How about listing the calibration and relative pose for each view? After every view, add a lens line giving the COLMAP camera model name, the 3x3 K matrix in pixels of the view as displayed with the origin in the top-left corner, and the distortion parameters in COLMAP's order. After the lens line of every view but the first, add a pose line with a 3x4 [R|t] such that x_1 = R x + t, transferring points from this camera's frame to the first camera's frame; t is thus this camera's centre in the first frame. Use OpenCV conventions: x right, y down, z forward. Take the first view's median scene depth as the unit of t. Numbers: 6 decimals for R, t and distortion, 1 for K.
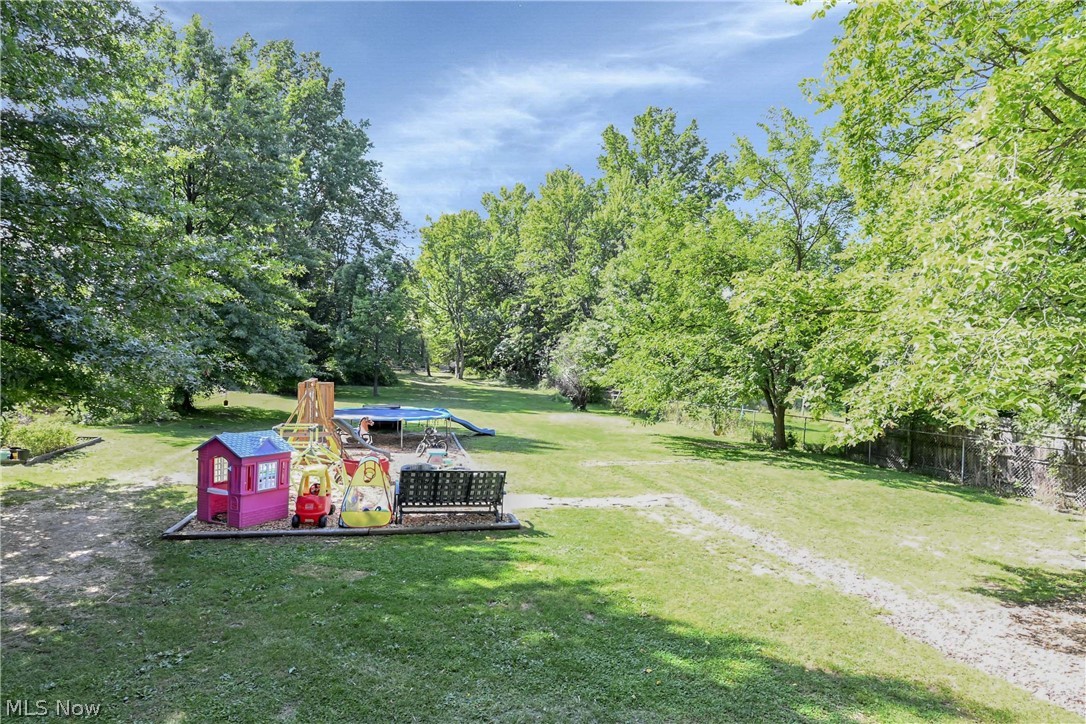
lens RADIAL K [[537.5, 0, 543.0], [0, 537.5, 362.0], [0, 0, 1]] dist [0.000953, 0.000004]
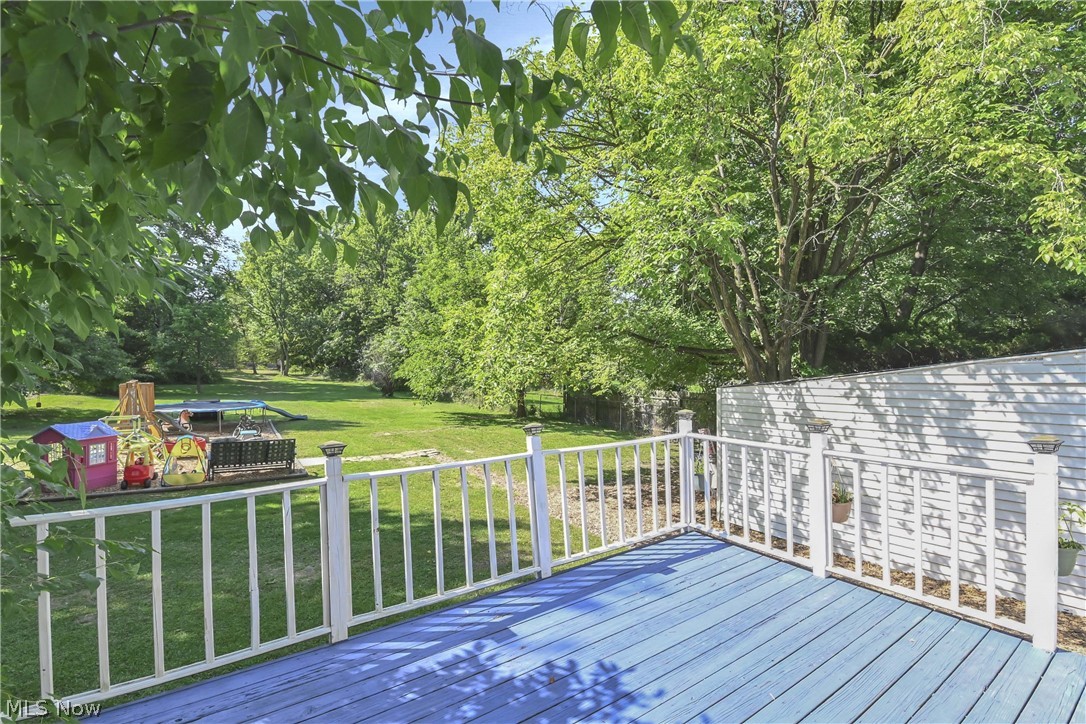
lens RADIAL K [[469.4, 0, 543.0], [0, 469.4, 362.0], [0, 0, 1]] dist [0.000818, -0.010281]
pose [[0.948414, -0.023556, 0.316158, 0.081937], [0.018596, 0.999652, 0.018698, -0.009091], [-0.316489, -0.011854, 0.948522, -0.204428]]
